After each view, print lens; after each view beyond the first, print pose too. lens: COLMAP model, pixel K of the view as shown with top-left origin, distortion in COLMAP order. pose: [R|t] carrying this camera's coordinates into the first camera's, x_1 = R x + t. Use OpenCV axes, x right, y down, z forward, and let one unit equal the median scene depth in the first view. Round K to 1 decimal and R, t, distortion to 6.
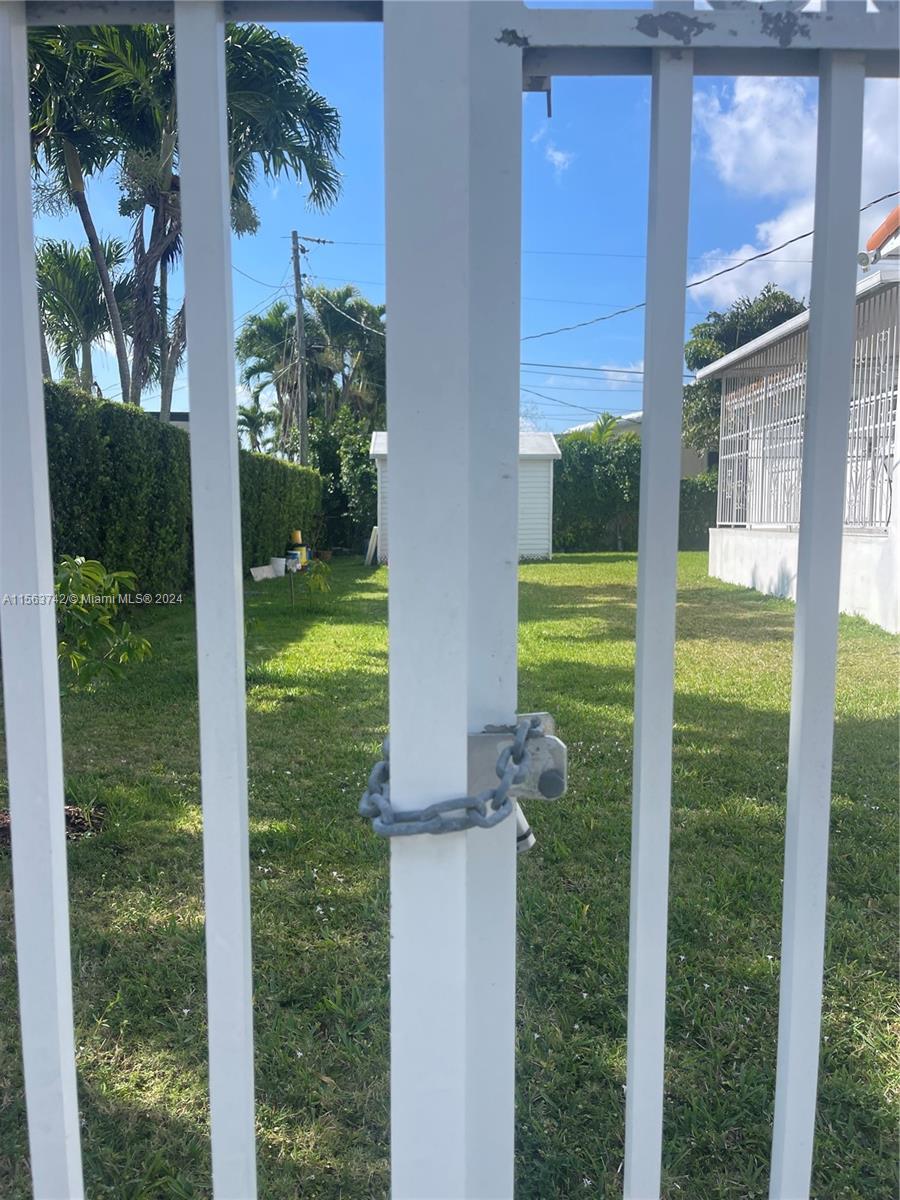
lens RADIAL K [[908.3, 0, 450.0], [0, 908.3, 600.0], [0, 0, 1]] dist [0.037810, -0.004578]
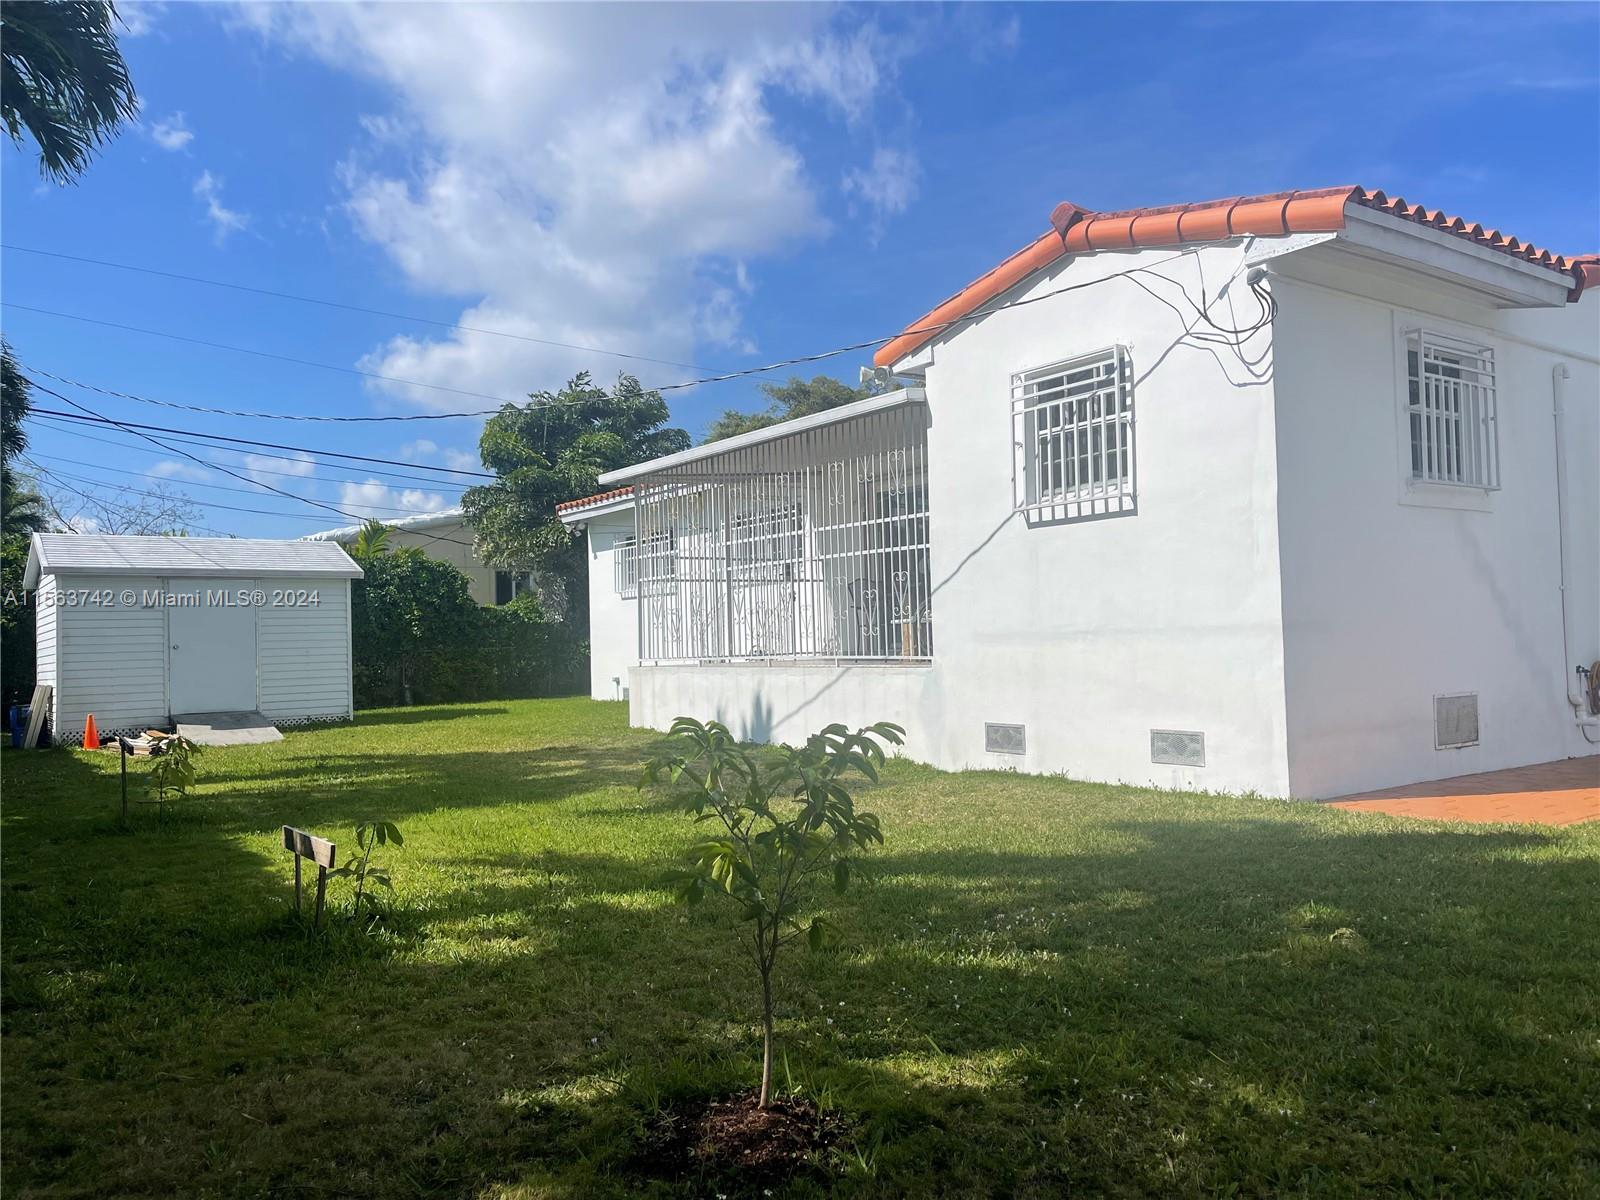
lens RADIAL K [[1211.1, 0, 800.0], [0, 1211.1, 600.0], [0, 0, 1]] dist [0.037810, -0.004578]
pose [[0.822143, 0.000619, 0.569280, -0.138972], [0.077721, 0.990514, -0.113321, -0.003056], [-0.563950, 0.137411, 0.814296, 0.027746]]
